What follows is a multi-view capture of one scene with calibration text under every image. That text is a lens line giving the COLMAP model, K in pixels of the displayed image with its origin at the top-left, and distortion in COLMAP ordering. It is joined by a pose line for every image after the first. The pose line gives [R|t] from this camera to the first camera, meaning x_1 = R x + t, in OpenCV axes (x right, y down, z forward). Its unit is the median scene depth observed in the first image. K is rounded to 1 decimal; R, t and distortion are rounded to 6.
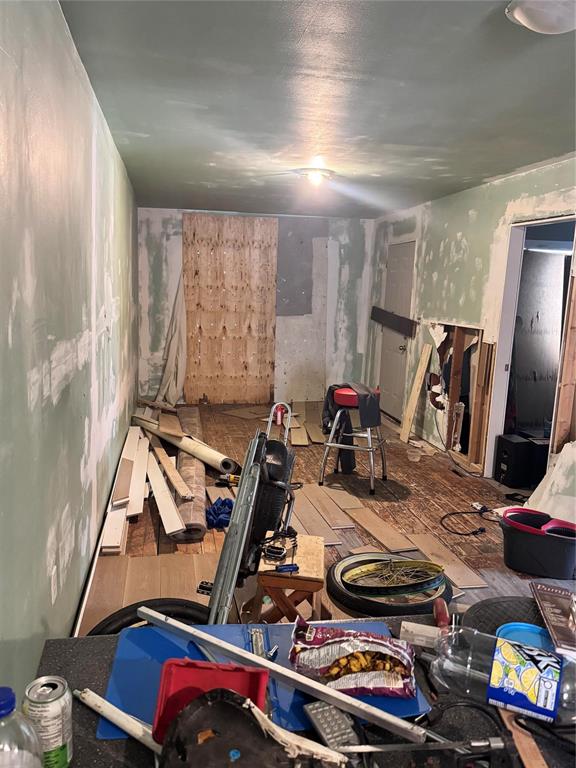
lens RADIAL K [[624.9, 0, 288.3], [0, 624.9, 383.7], [0, 0, 1]] dist [0.055095, -0.004681]
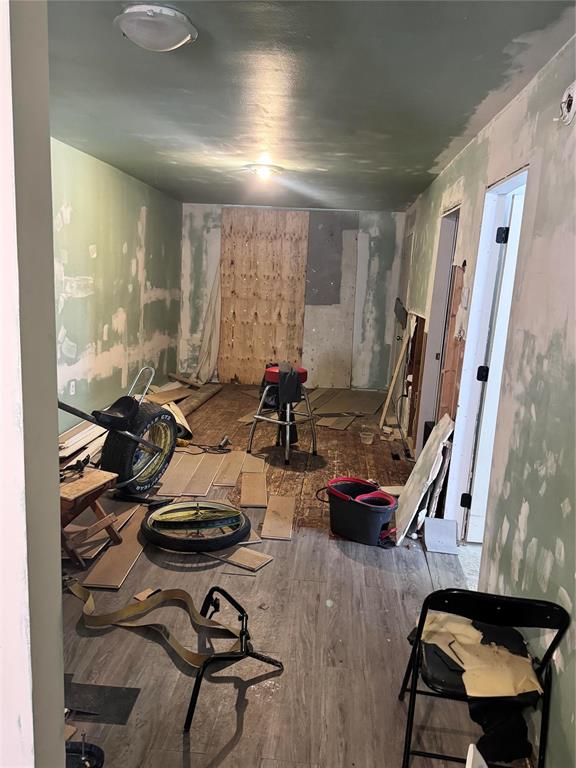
lens RADIAL K [[624.9, 0, 286.7], [0, 624.9, 385.8], [0, 0, 1]] dist [0.055095, -0.004681]
pose [[0.964718, 0.064358, -0.255298, 0.234733], [-0.062290, 0.997927, 0.016185, 0.013248], [0.255810, 0.000288, 0.966727, -0.029402]]
